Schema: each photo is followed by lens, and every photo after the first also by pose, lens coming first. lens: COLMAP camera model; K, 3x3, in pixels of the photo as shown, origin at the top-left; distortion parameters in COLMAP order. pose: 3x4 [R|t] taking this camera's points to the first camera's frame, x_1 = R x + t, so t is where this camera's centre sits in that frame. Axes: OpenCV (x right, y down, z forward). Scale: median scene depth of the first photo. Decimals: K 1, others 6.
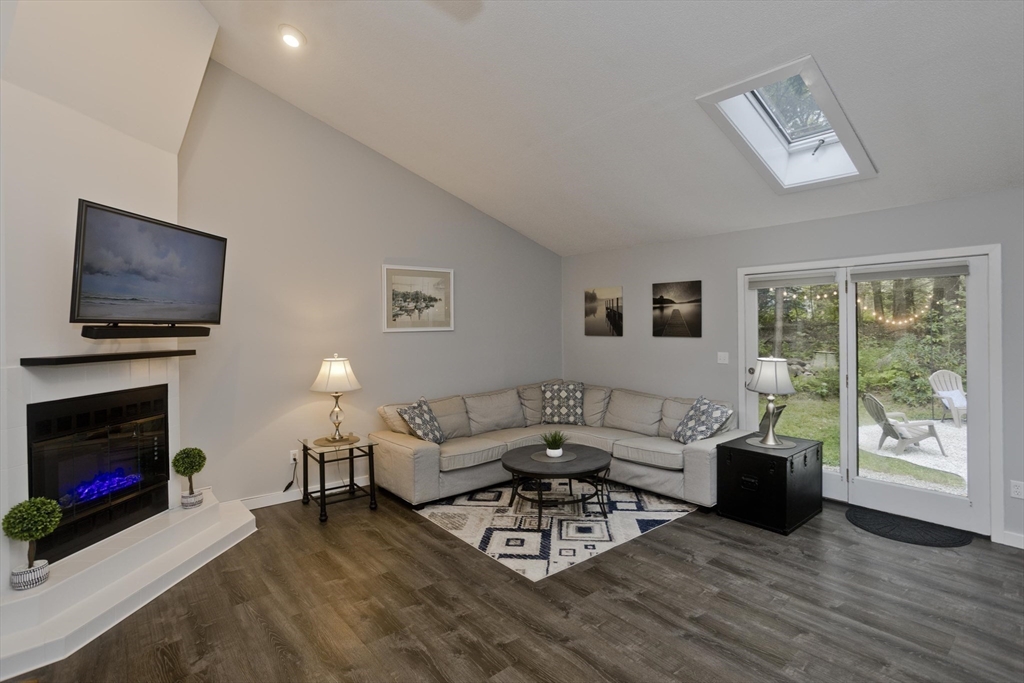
lens RADIAL K [[503.5, 0, 523.3], [0, 503.5, 327.6], [0, 0, 1]] dist [-0.049523, 0.027823]
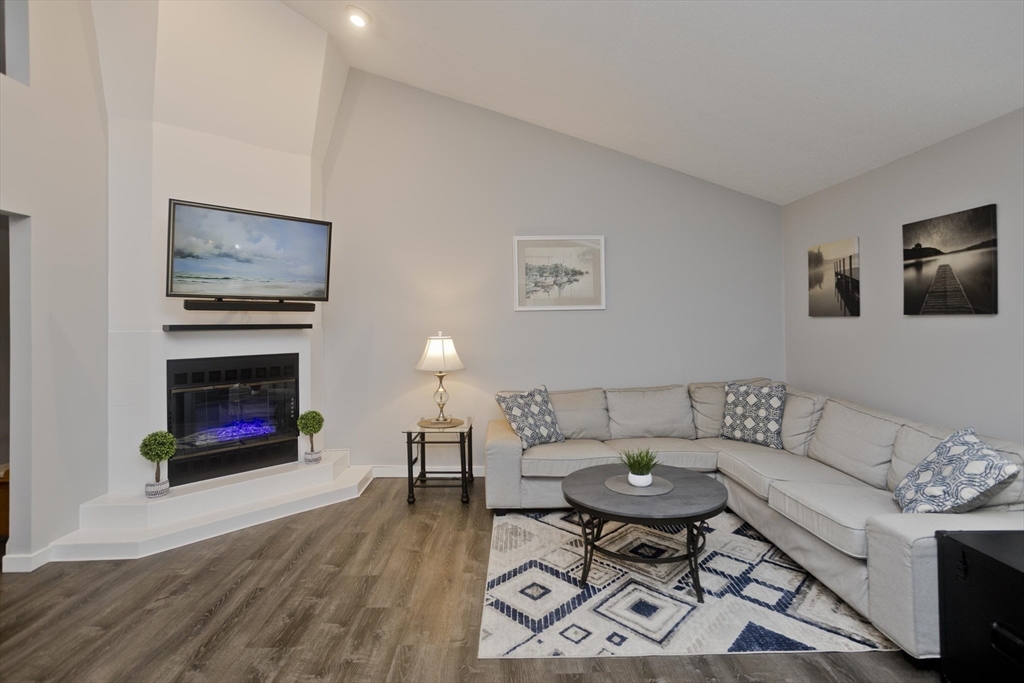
lens RADIAL K [[503.5, 0, 509.8], [0, 503.5, 314.2], [0, 0, 1]] dist [-0.049523, 0.027823]
pose [[0.772002, -0.006703, -0.635585, 0.371989], [0.000107, 0.999946, -0.010415, 0.031457], [0.635620, 0.007973, 0.771961, 0.371708]]
